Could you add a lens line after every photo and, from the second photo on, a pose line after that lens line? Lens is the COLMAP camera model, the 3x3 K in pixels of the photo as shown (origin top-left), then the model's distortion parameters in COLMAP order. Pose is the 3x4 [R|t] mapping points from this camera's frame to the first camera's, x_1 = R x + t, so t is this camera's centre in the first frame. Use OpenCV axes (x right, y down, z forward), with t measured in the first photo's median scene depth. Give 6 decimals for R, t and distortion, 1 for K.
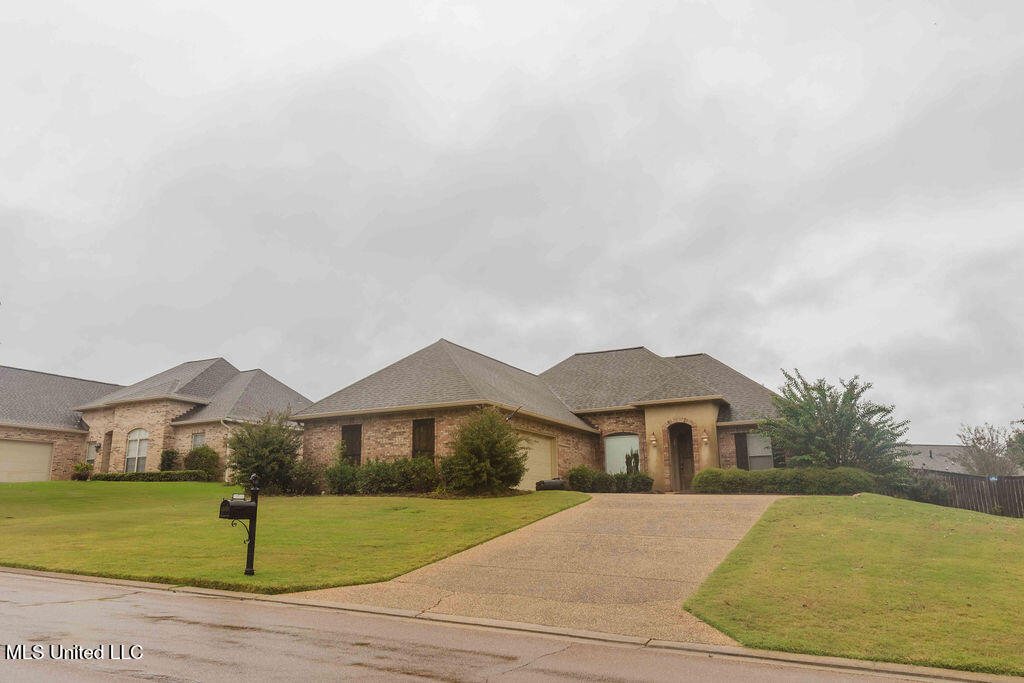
lens RADIAL K [[772.5, 0, 512.0], [0, 772.5, 341.5], [0, 0, 1]] dist [0.005859, 0.001484]
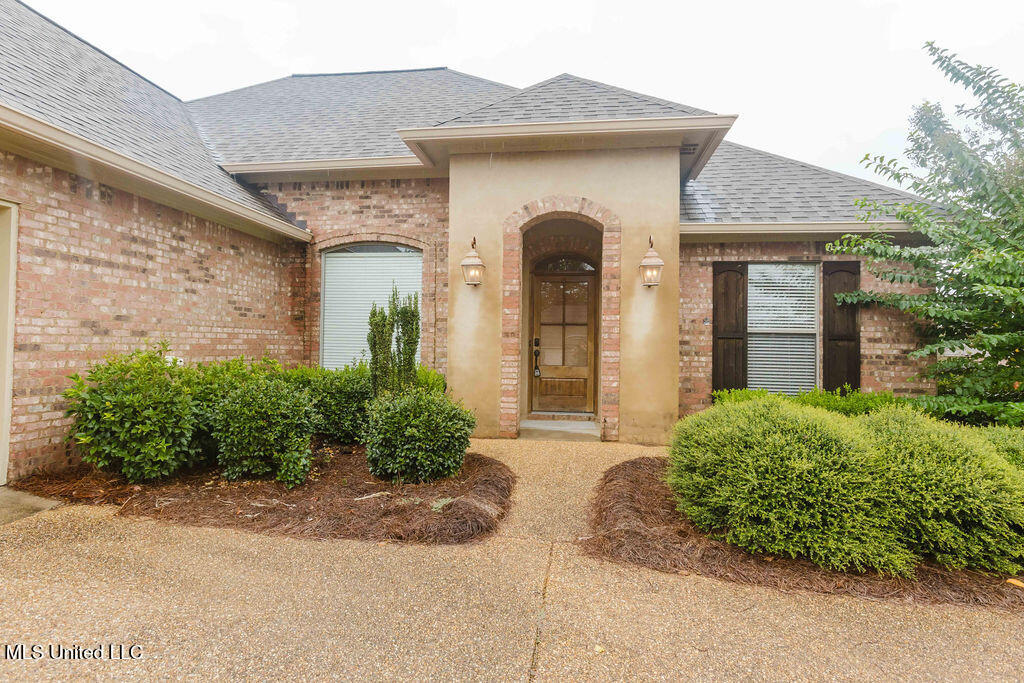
lens RADIAL K [[526.8, 0, 512.0], [0, 526.8, 341.5], [0, 0, 1]] dist [-0.000016, -0.000012]
pose [[0.944794, 0.027915, 0.326473, 0.161381], [-0.099037, 0.974092, 0.203315, 0.138678], [-0.312339, -0.224424, 0.923081, 0.979991]]
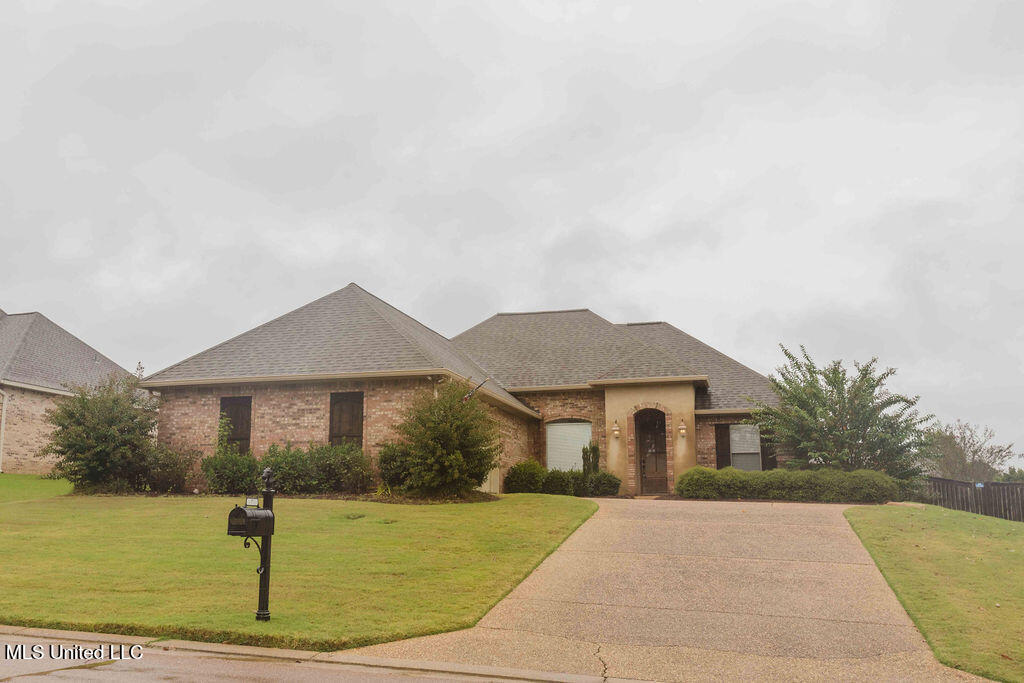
lens RADIAL K [[977.7, 0, 512.0], [0, 977.7, 341.5], [0, 0, 1]] dist [-0.000364, -0.004754]
pose [[0.978000, 0.046398, 0.203379, -0.150942], [-0.054775, 0.997858, 0.035754, 0.011692], [-0.201285, -0.046107, 0.978447, 0.075324]]
